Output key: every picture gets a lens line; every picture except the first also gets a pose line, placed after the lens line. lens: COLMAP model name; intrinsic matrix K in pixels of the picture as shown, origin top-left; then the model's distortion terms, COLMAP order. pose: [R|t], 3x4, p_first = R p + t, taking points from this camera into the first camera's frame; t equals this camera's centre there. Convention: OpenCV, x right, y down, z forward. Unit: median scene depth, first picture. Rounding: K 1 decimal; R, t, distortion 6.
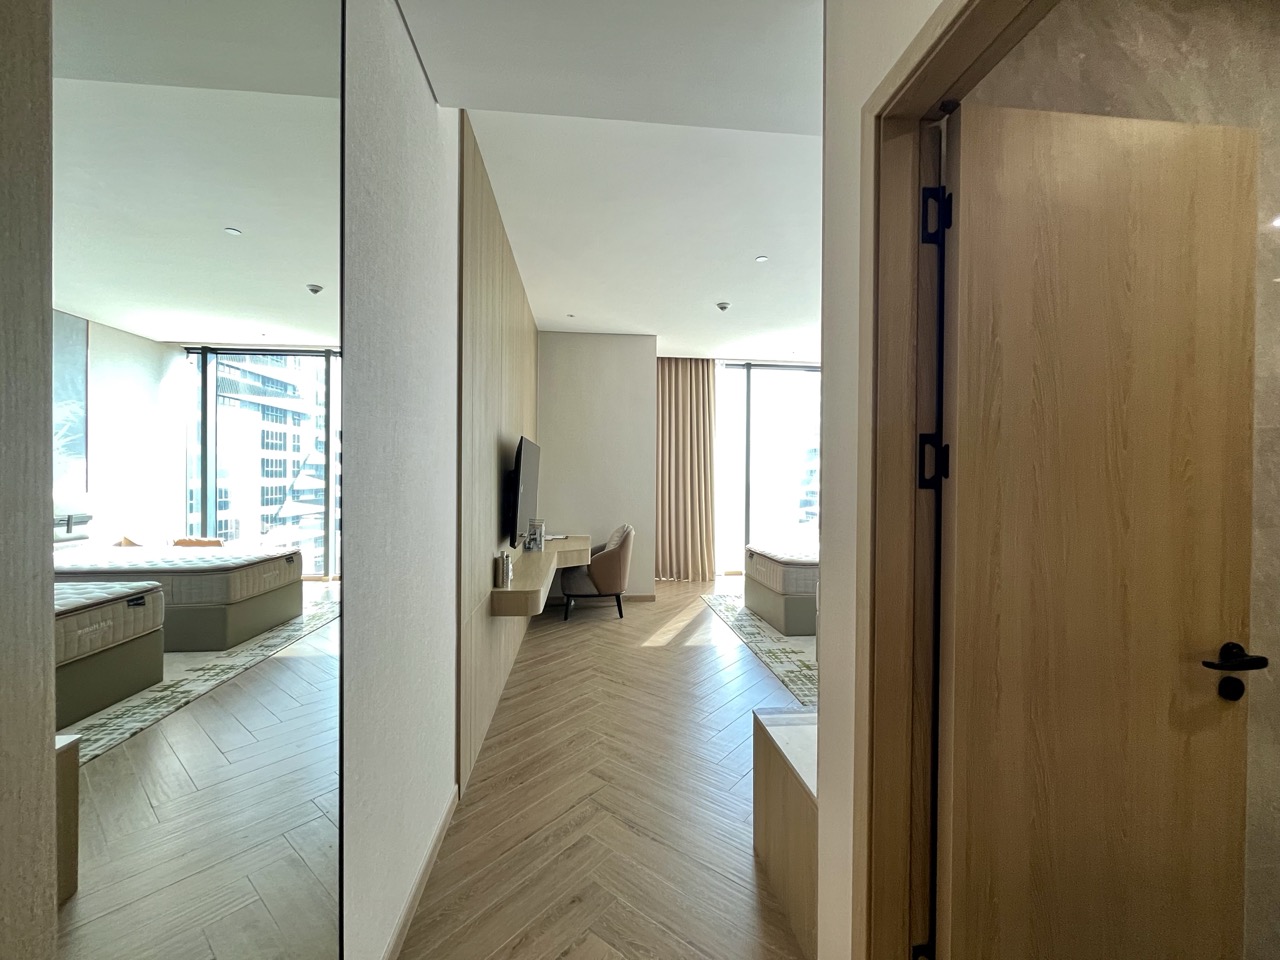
lens RADIAL K [[515.2, 0, 639.6], [0, 515.2, 481.8], [0, 0, 1]] dist [-0.003422, -0.000372]
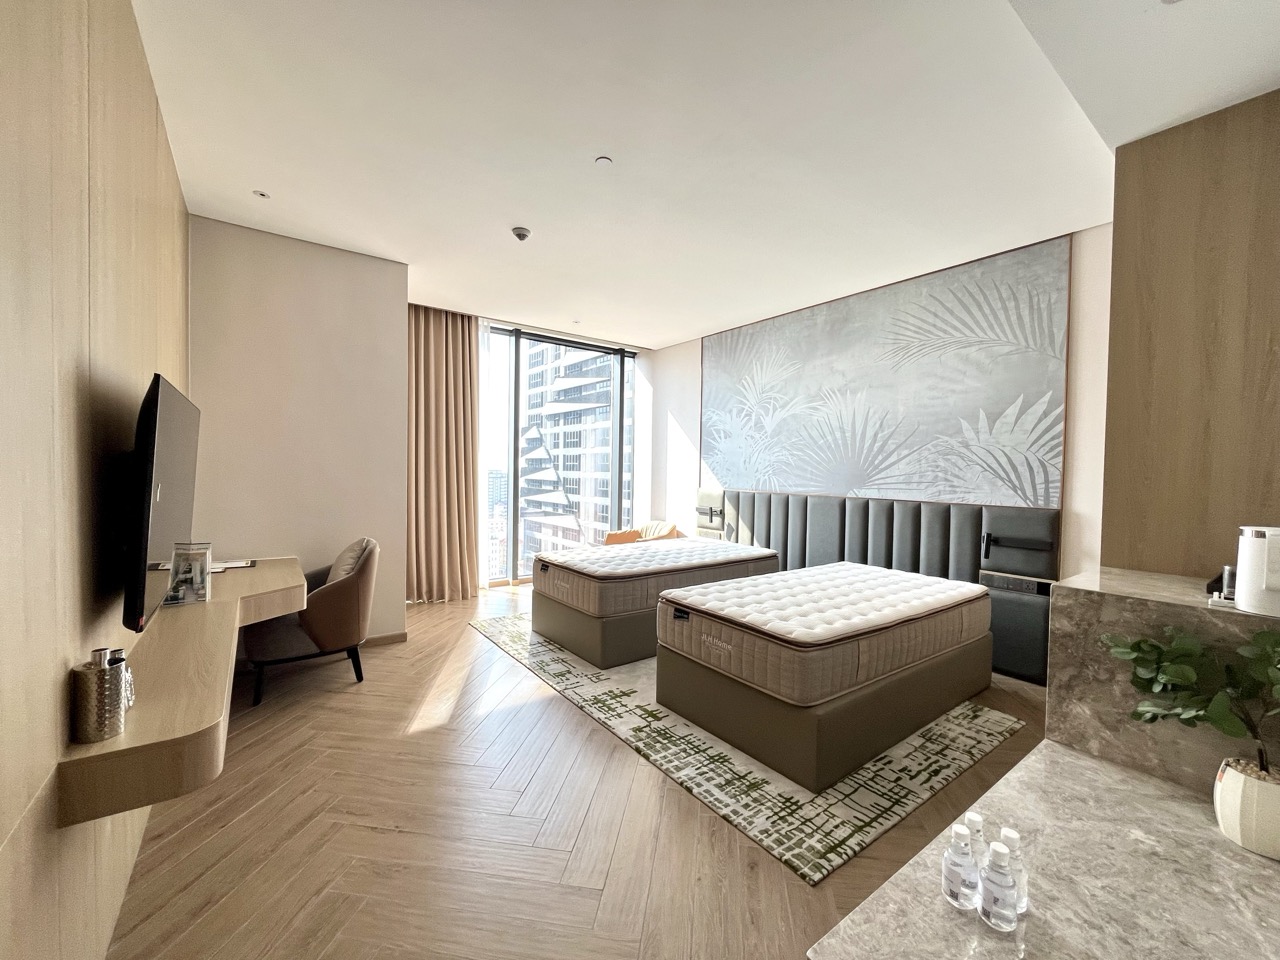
lens RADIAL K [[515.2, 0, 639.6], [0, 515.2, 481.8], [0, 0, 1]] dist [-0.003422, -0.000372]
pose [[0.860102, -0.004794, 0.510100, -0.070445], [-0.006537, 0.999770, 0.020418, -0.006094], [-0.510080, -0.020896, 0.859873, 0.295014]]
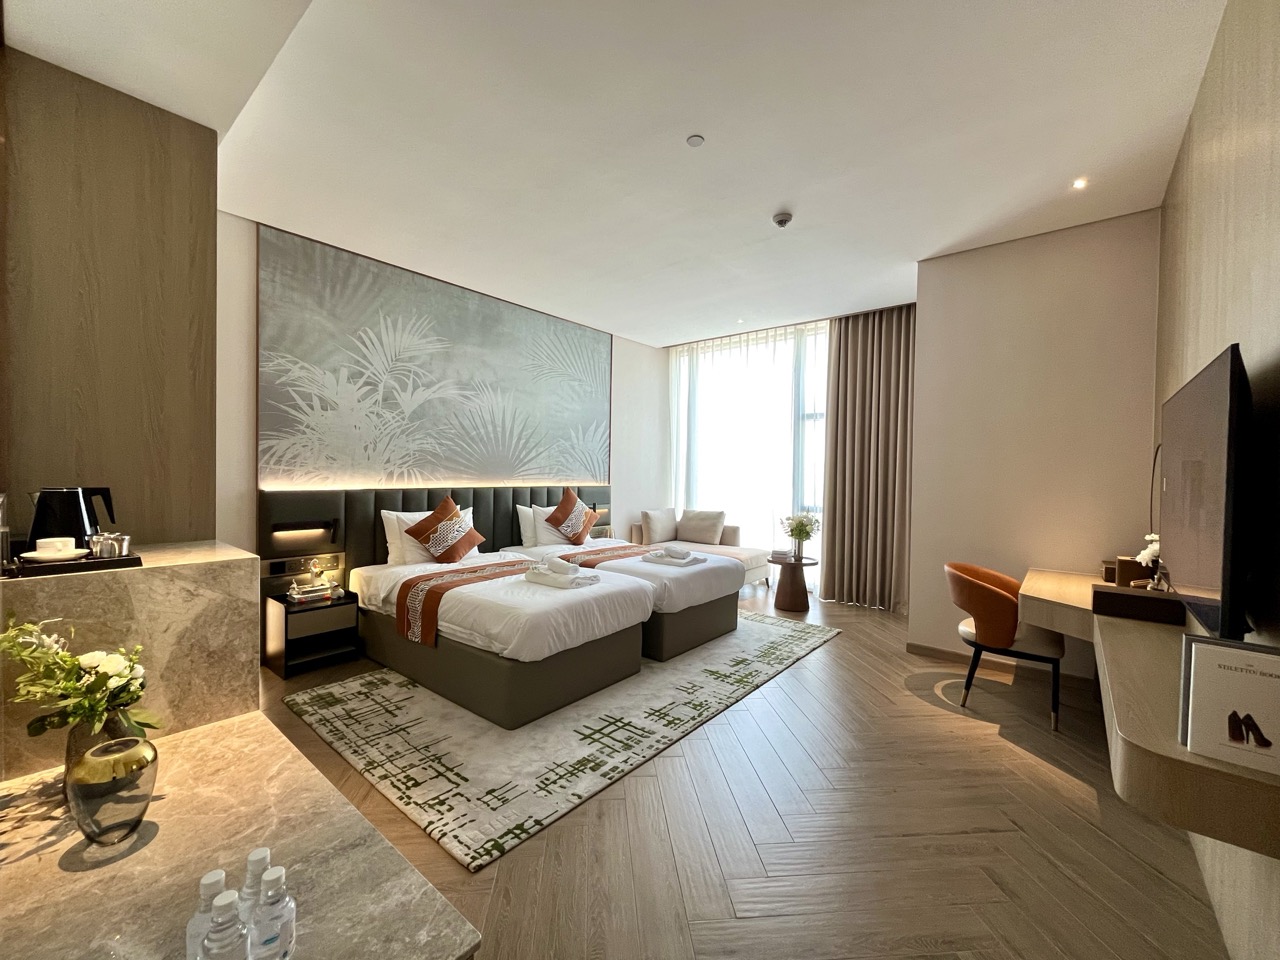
lens RADIAL K [[518.9, 0, 640.9], [0, 518.9, 483.7], [0, 0, 1]] dist [-0.001297, -0.000244]
pose [[-0.701371, -0.028953, 0.712208, -0.191508], [-0.015440, 0.999557, 0.025429, 0.000736], [-0.712629, 0.006839, -0.701507, 1.526760]]
